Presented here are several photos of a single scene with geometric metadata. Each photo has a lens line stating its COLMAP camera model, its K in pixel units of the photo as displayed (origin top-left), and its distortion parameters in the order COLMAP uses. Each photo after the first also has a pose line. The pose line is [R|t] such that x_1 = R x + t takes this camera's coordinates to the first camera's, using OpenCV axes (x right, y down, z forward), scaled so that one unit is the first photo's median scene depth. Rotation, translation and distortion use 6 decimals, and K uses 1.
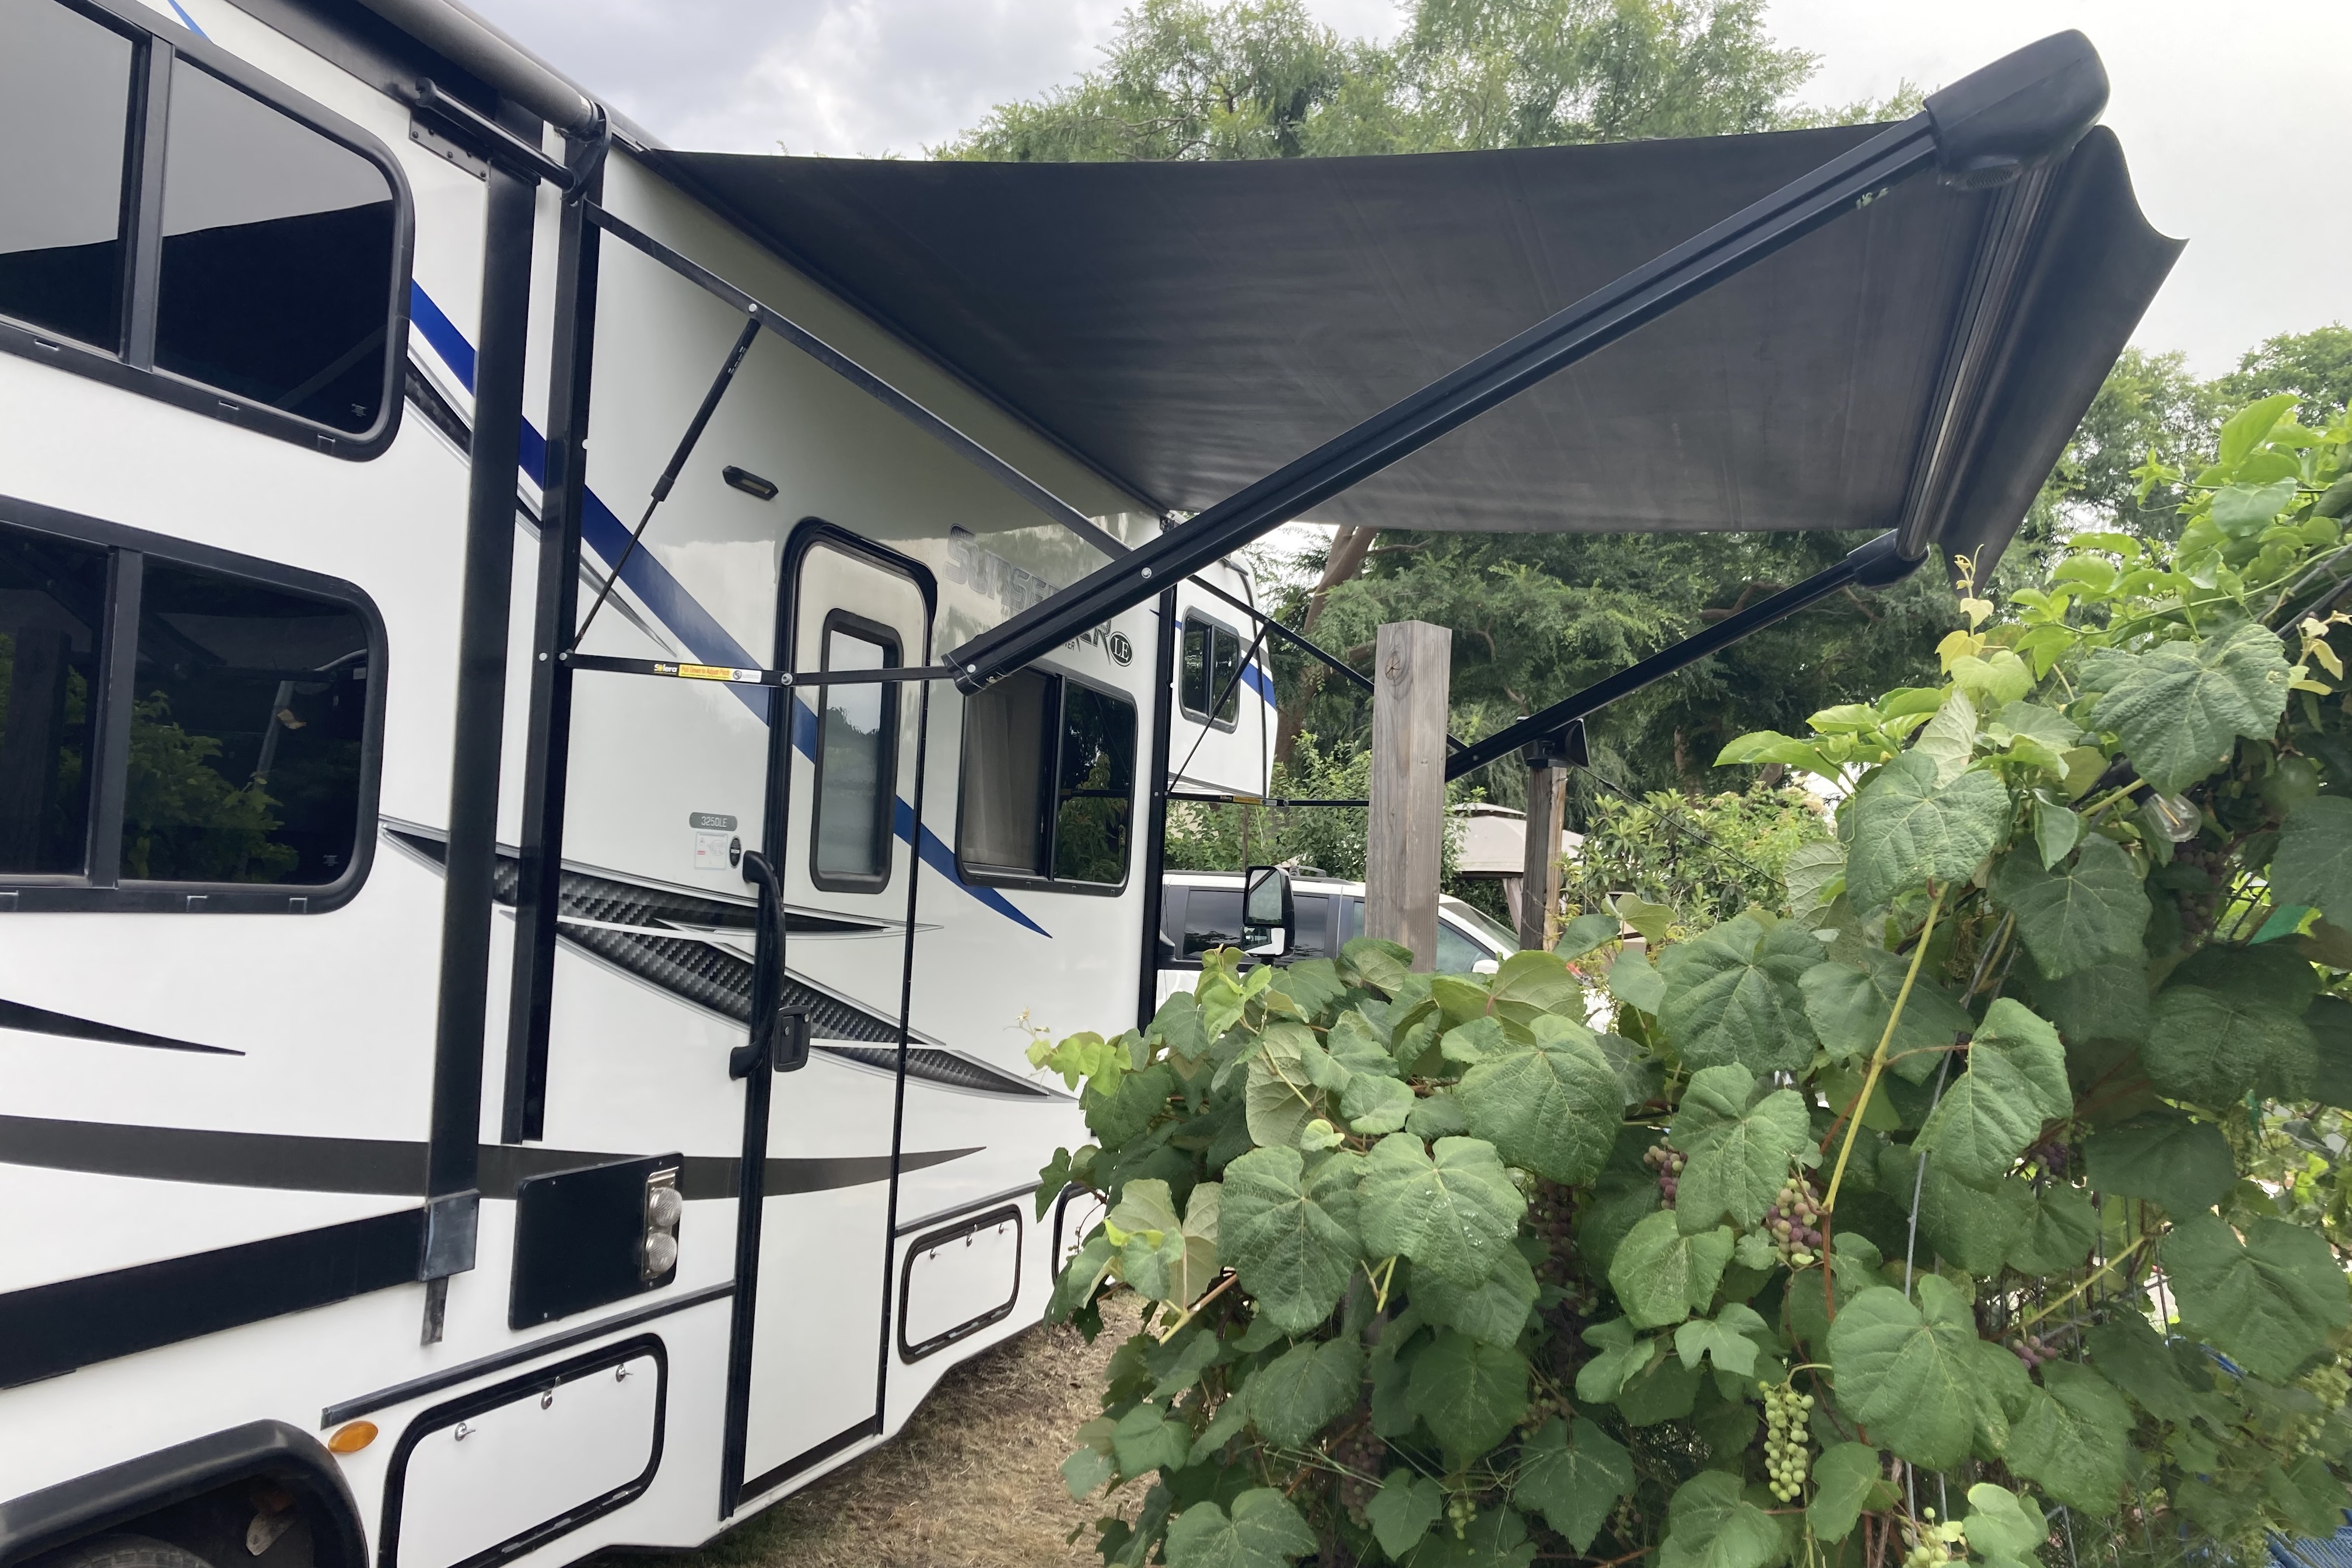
lens RADIAL K [[1987.7, 0, 1117.5], [0, 1987.7, 779.0], [0, 0, 1]] dist [0.030653, -0.023259]
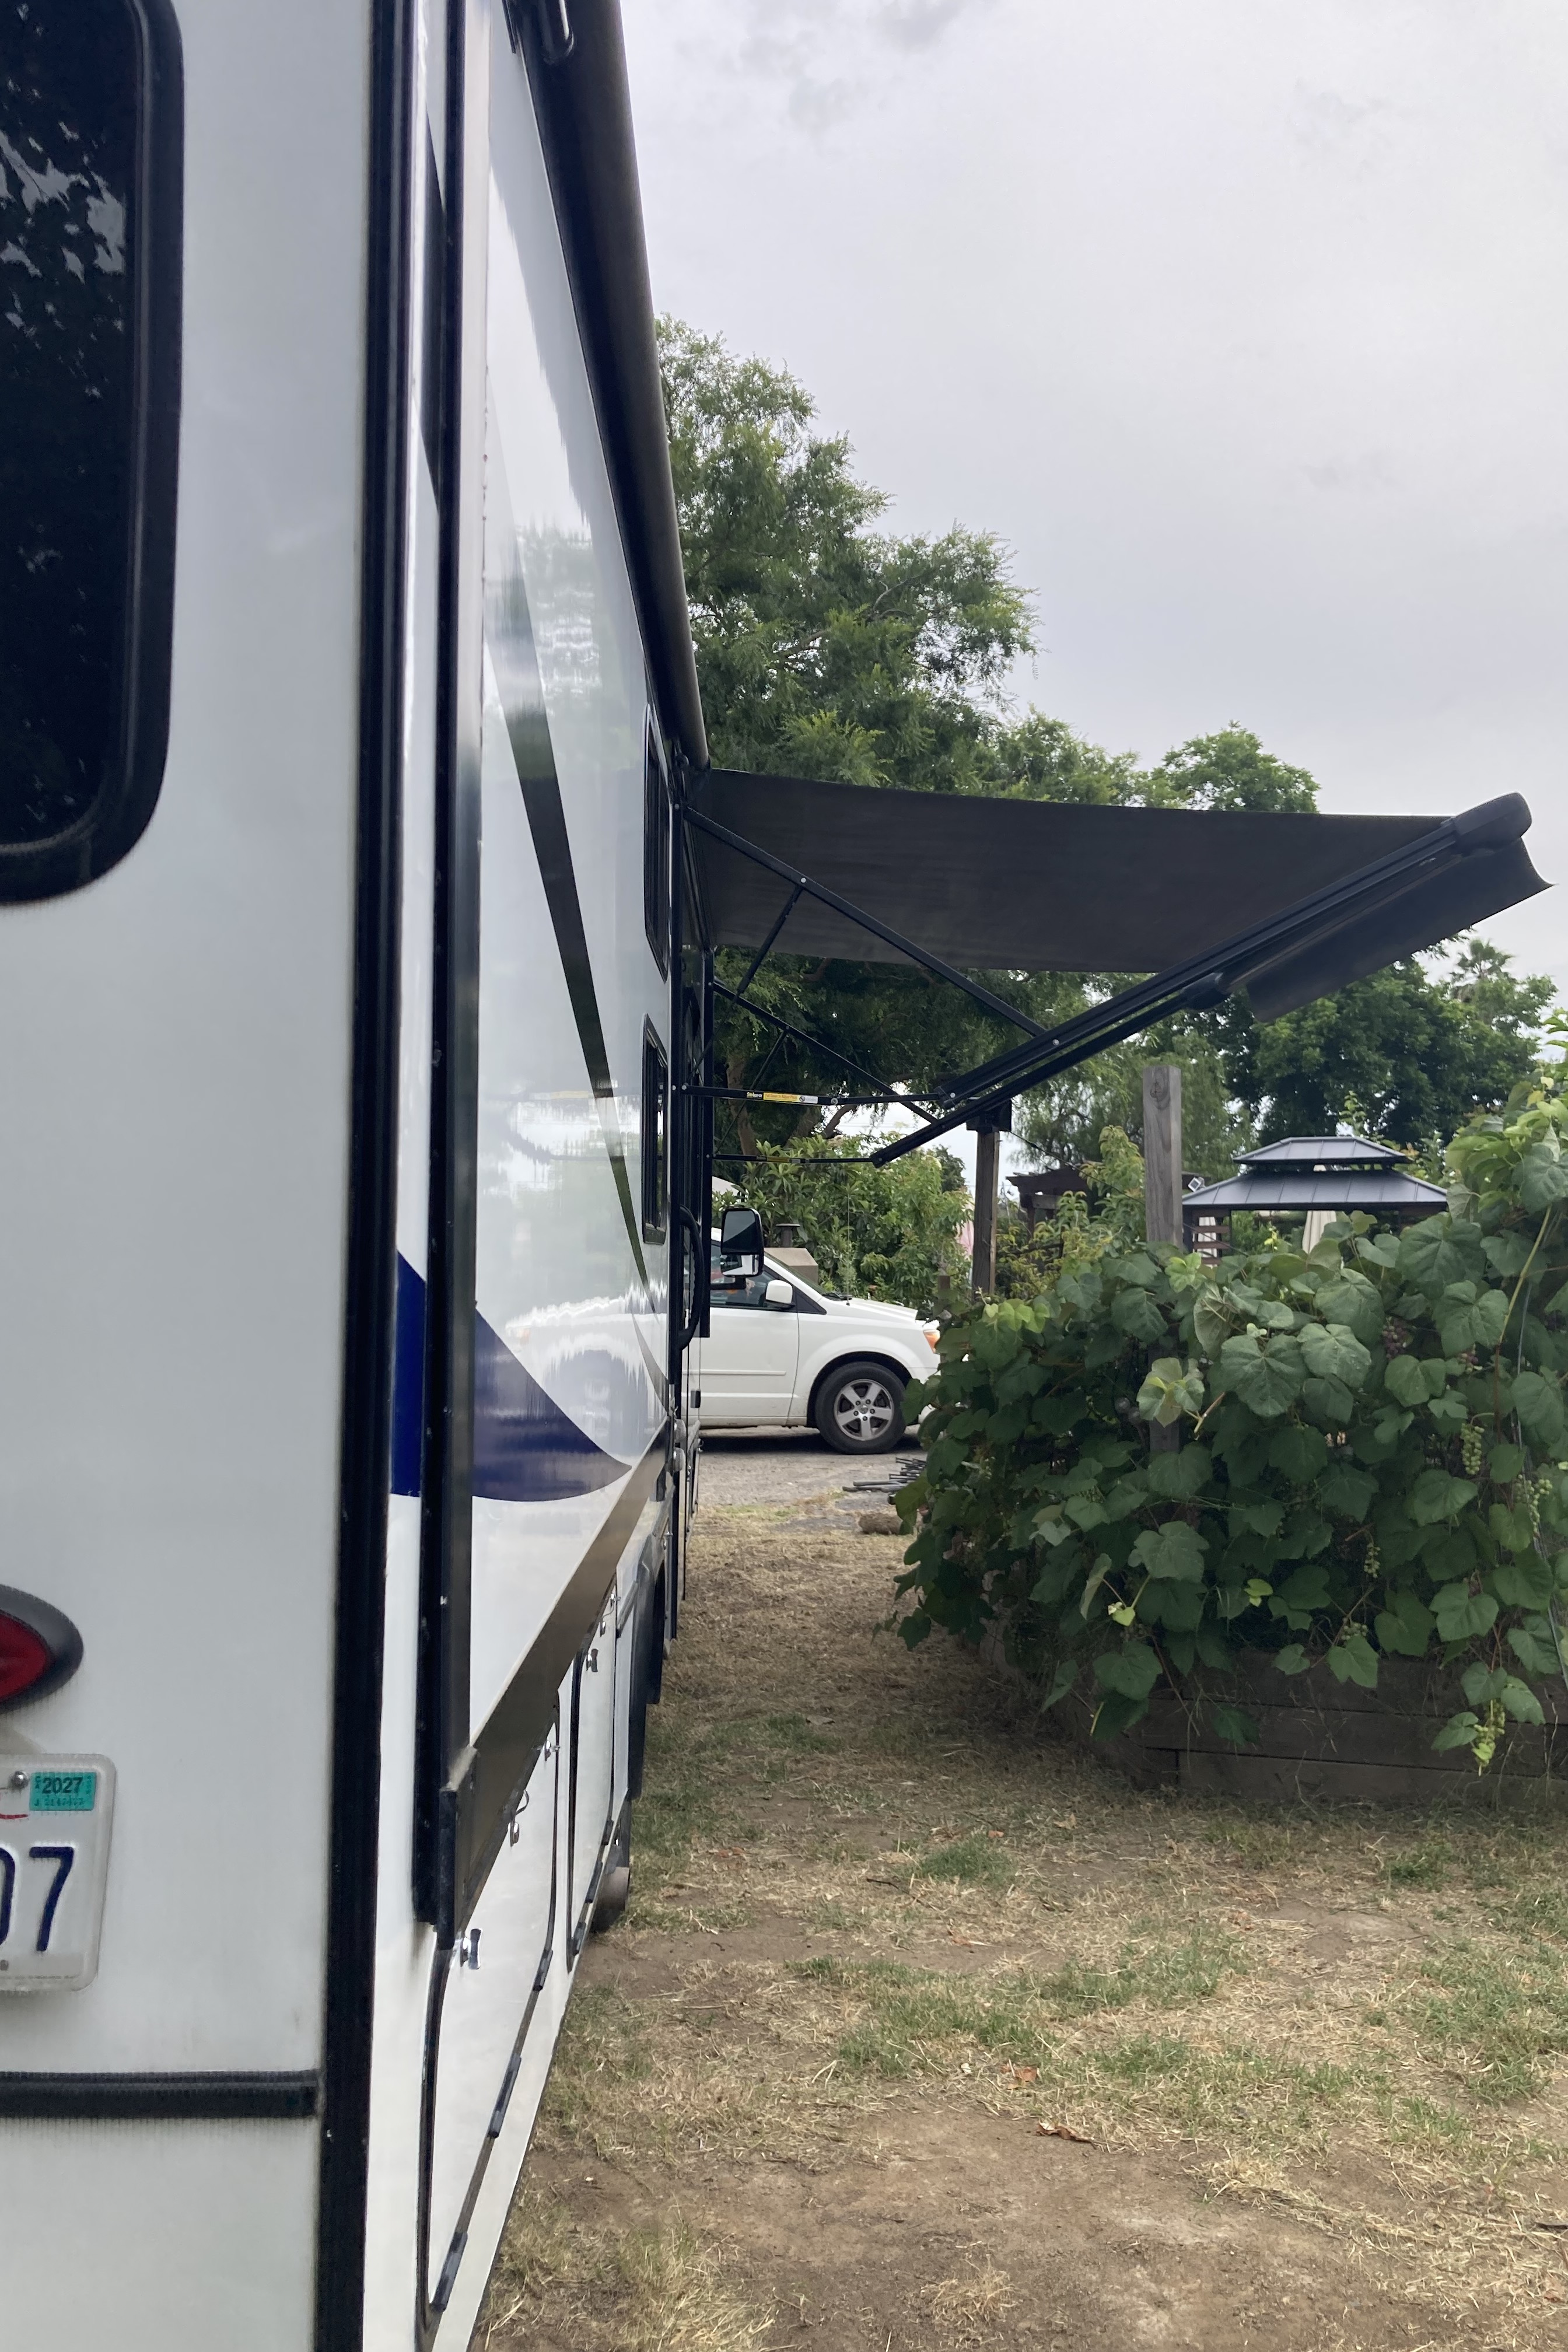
lens RADIAL K [[1987.7, 0, 790.0], [0, 1987.7, 1158.9], [0, 0, 1]] dist [0.030653, -0.023259]
pose [[0.943716, -0.019120, 0.330203, -0.739635], [0.012805, 0.999691, 0.021289, -0.035867], [-0.330508, -0.015863, 0.943670, -0.568636]]
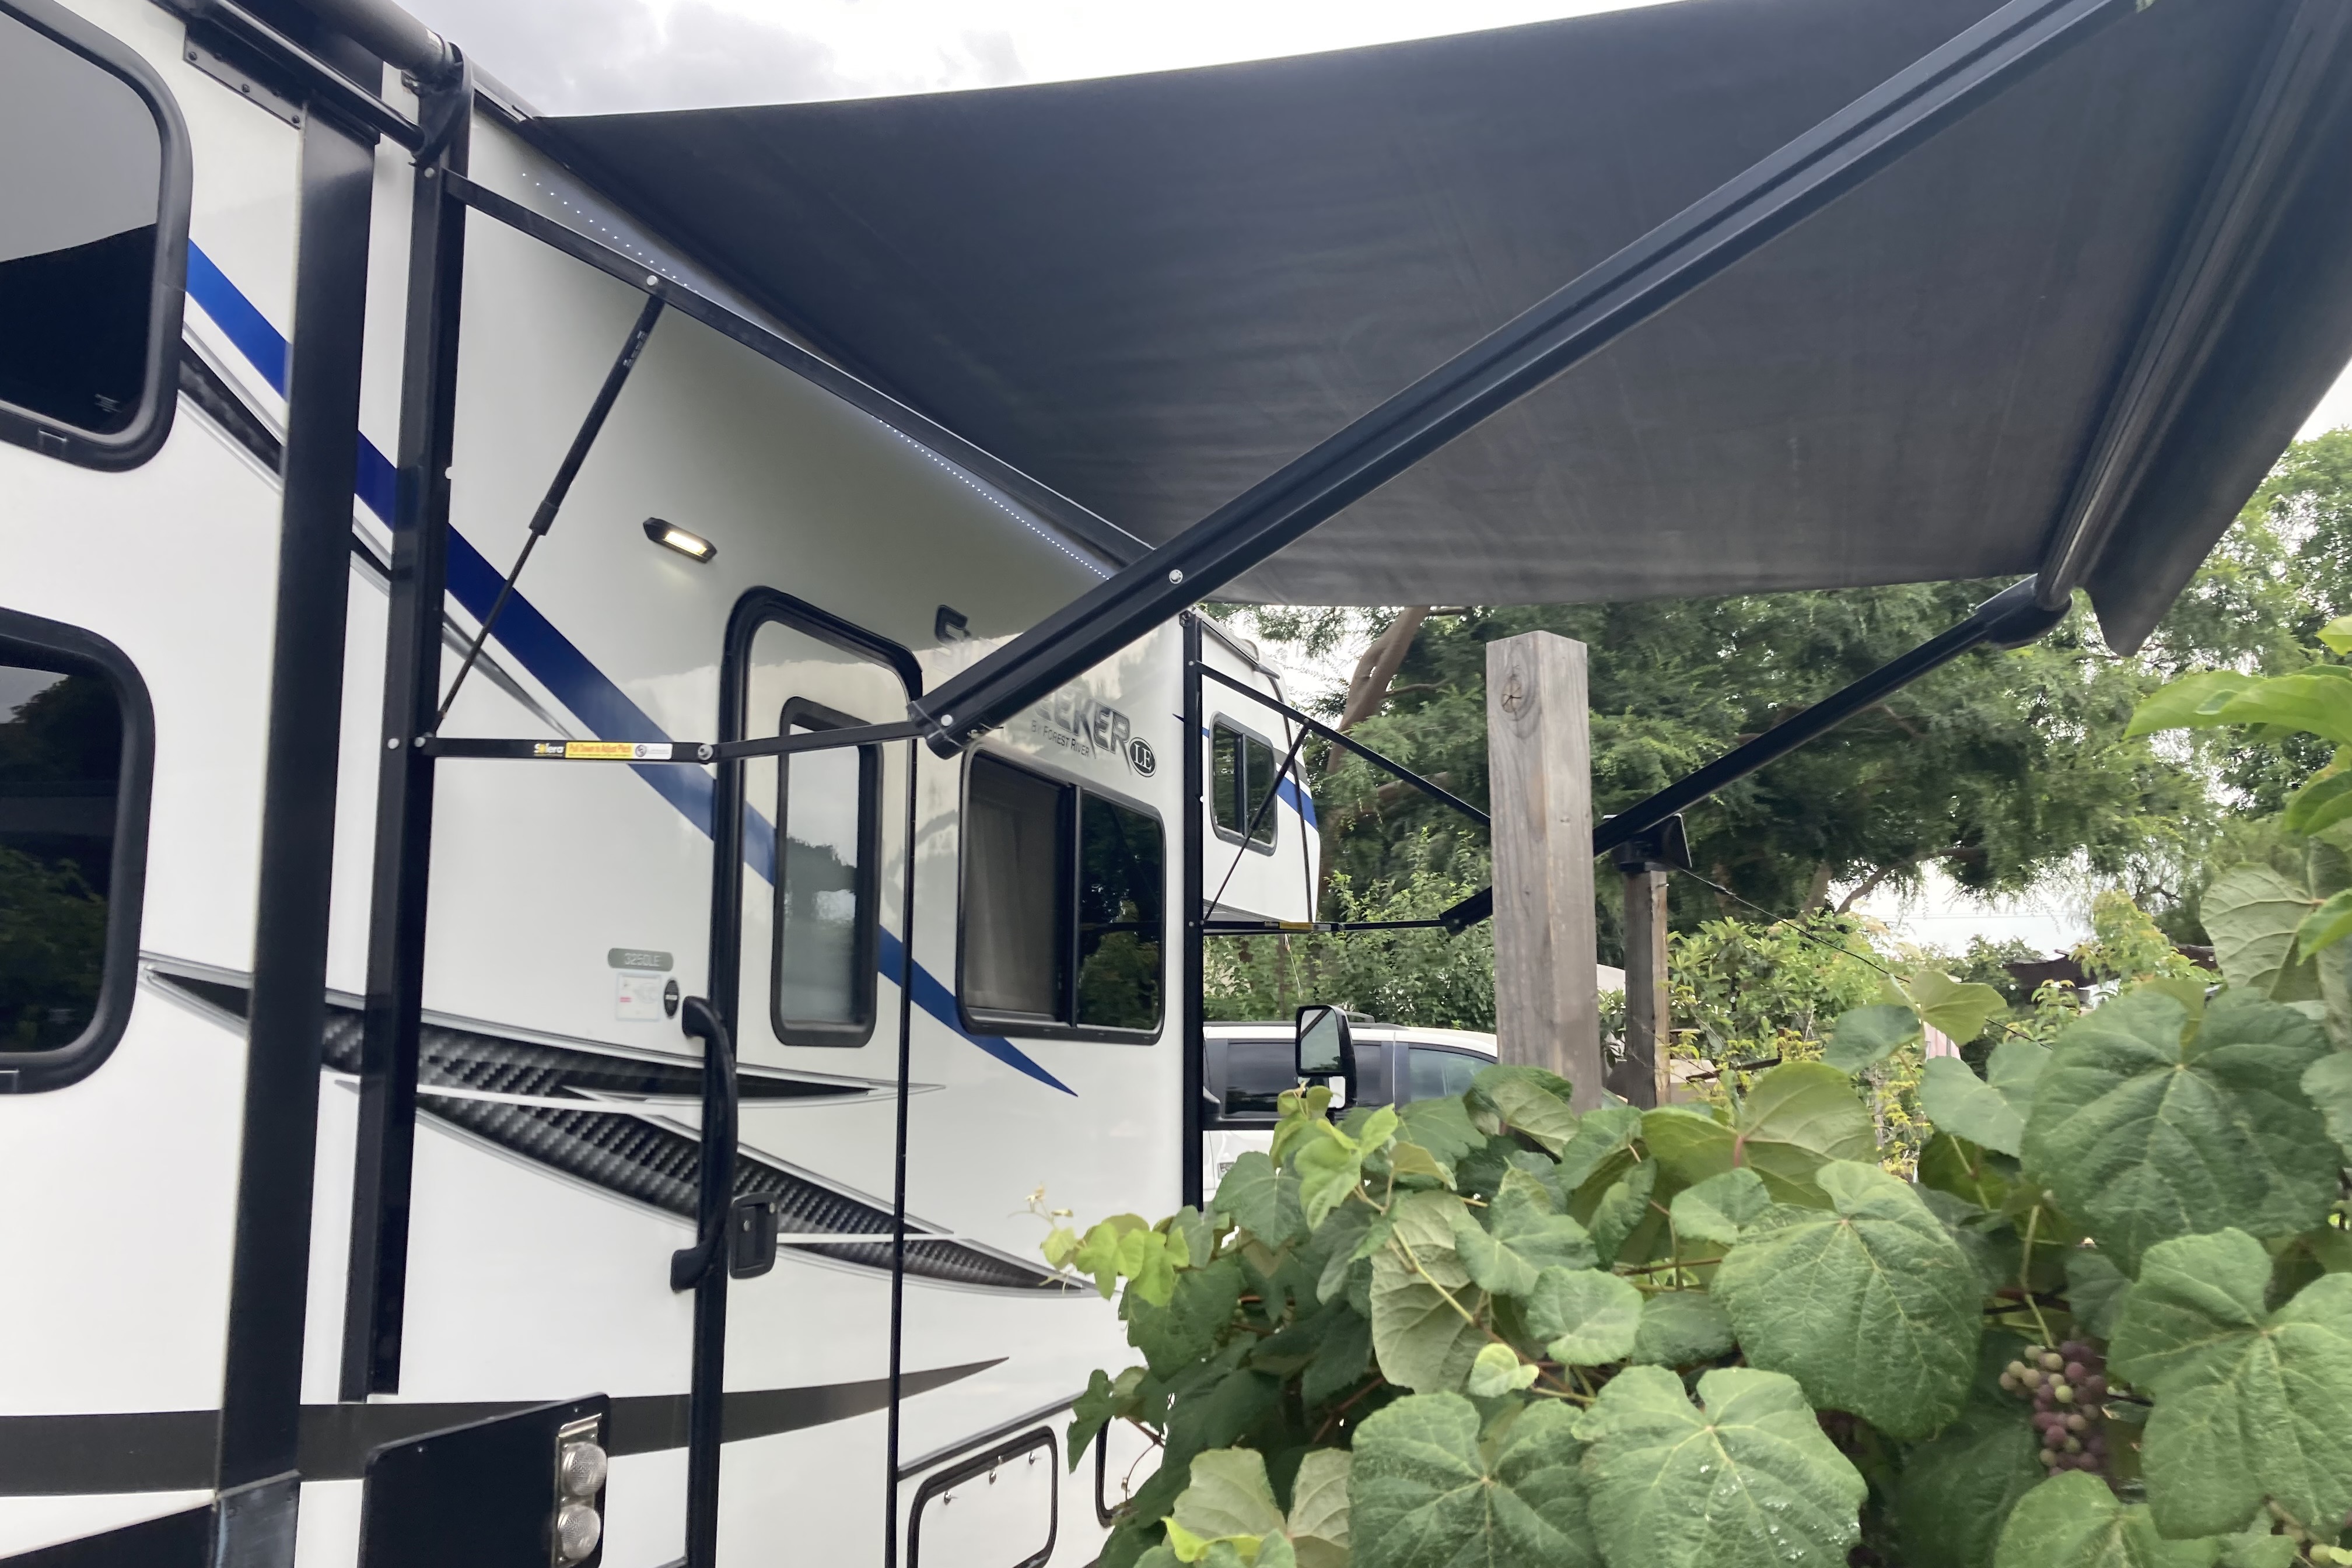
lens RADIAL K [[1987.7, 0, 1097.5], [0, 1987.7, 719.3], [0, 0, 1]] dist [0.030653, -0.023259]
pose [[0.998736, -0.047129, -0.017496, -0.003763], [0.044871, 0.992642, -0.112463, 0.027858], [0.022668, 0.111536, 0.993502, 0.242424]]
